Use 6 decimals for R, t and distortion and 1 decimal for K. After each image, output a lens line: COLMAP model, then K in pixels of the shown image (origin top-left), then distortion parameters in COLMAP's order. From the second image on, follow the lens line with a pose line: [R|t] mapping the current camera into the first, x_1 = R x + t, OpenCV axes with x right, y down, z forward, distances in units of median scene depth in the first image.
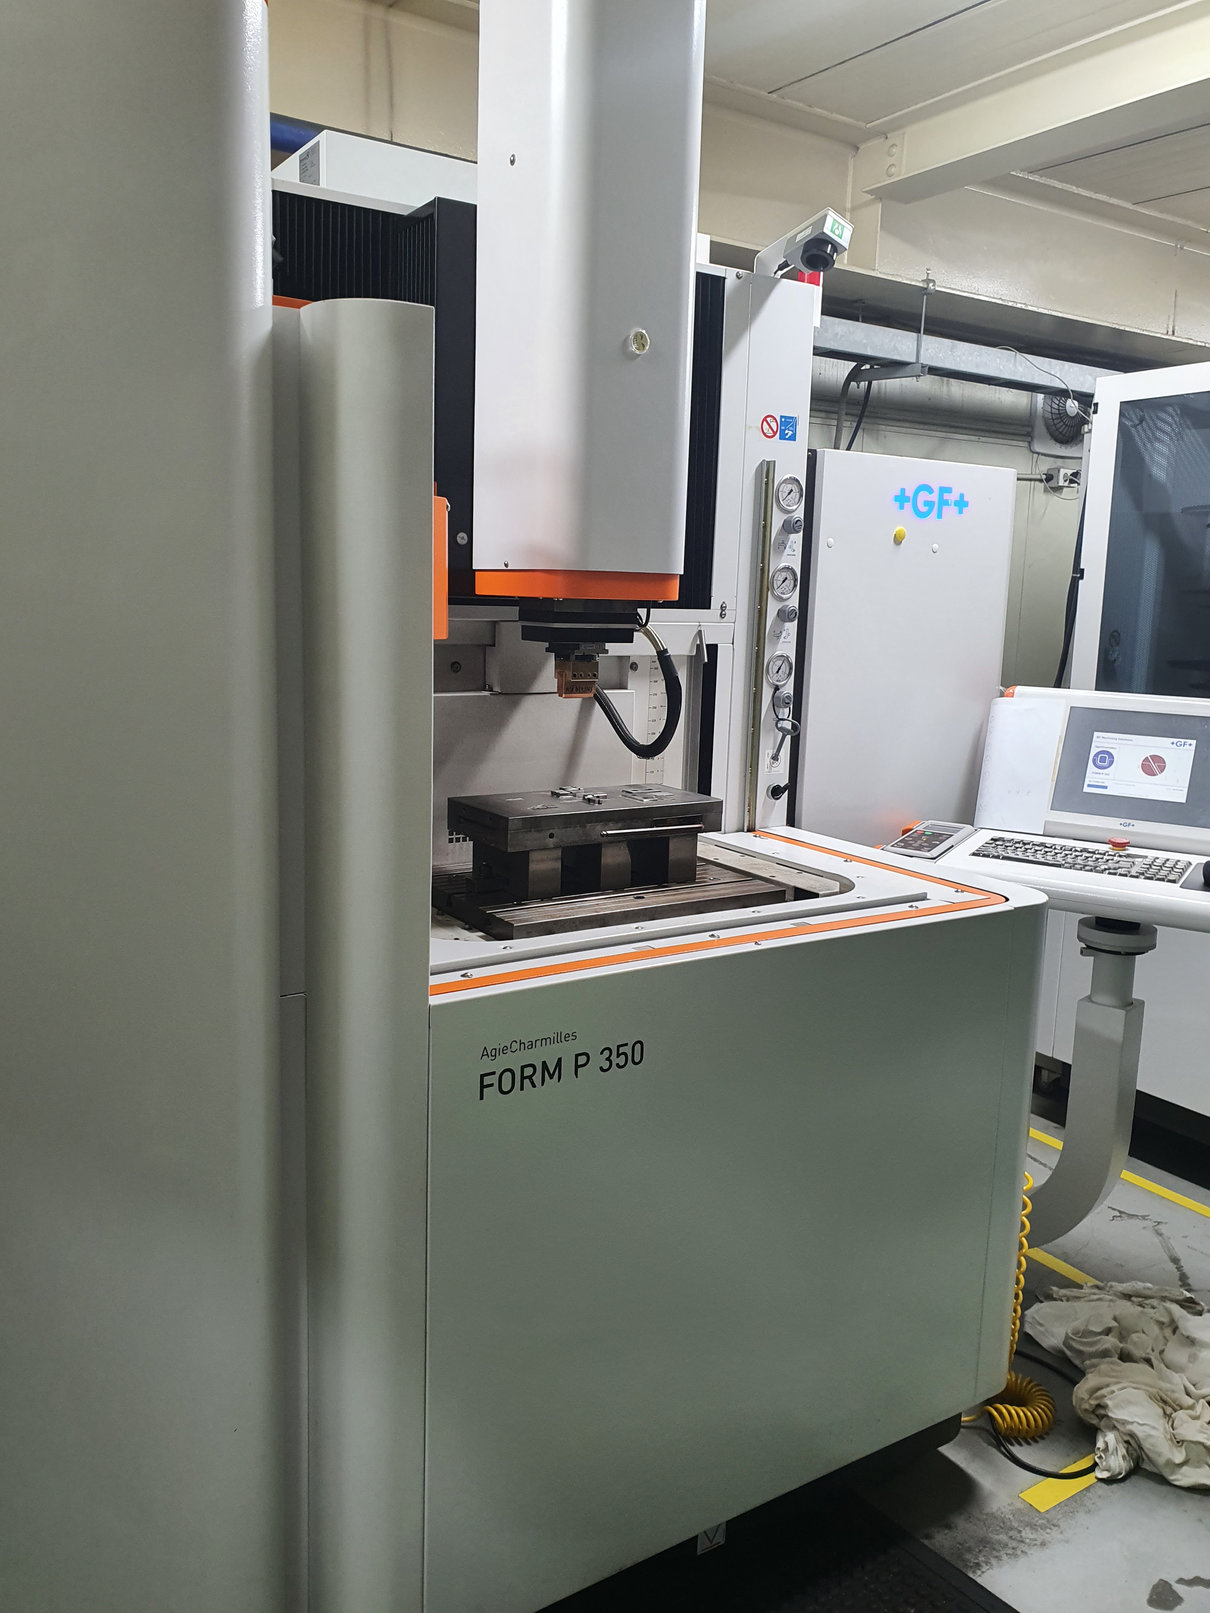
lens RADIAL K [[1278.8, 0, 601.2], [0, 1278.8, 795.3], [0, 0, 1]] dist [-0.014299, -0.003456]
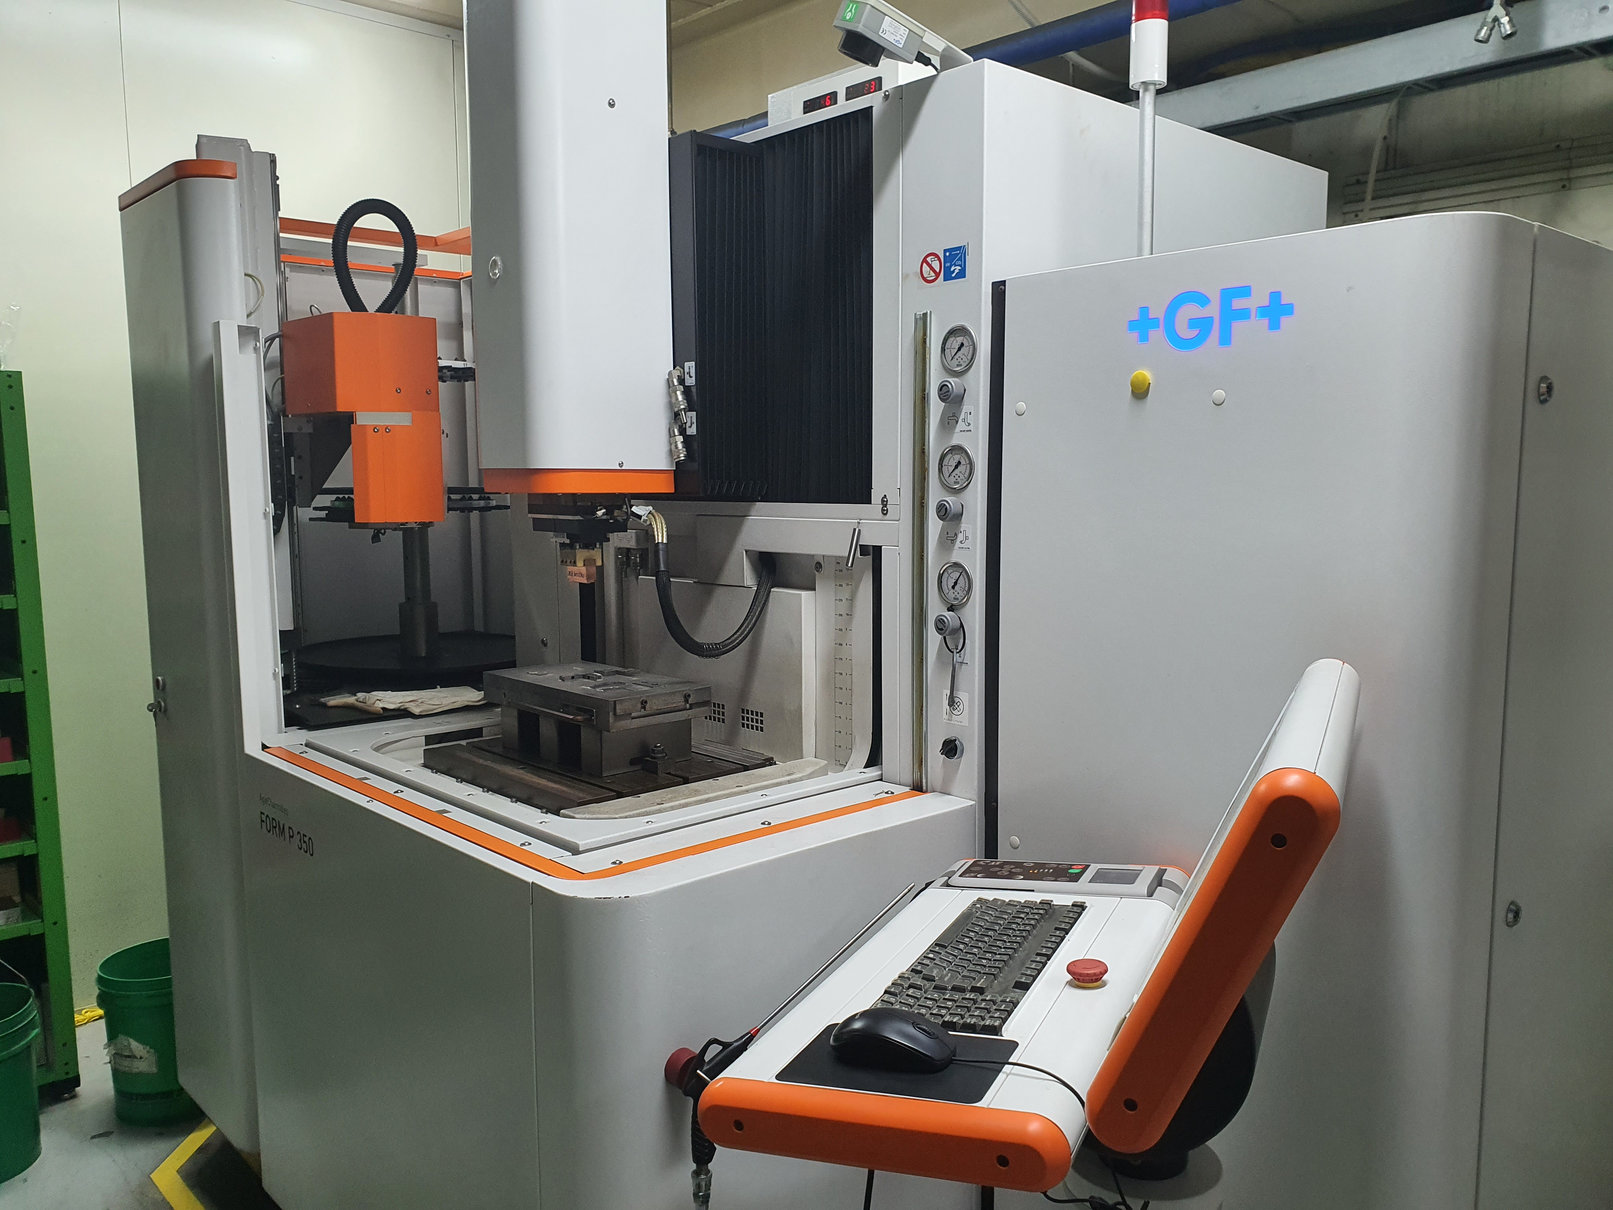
lens RADIAL K [[1278.8, 0, 803.2], [0, 1278.8, 618.9], [0, 0, 1]] dist [-0.014299, -0.003456]
pose [[0.151301, 0.093754, -0.984032, 0.869888], [-0.138063, 0.987738, 0.072879, -0.121504], [0.978799, 0.124832, 0.162389, 0.800983]]
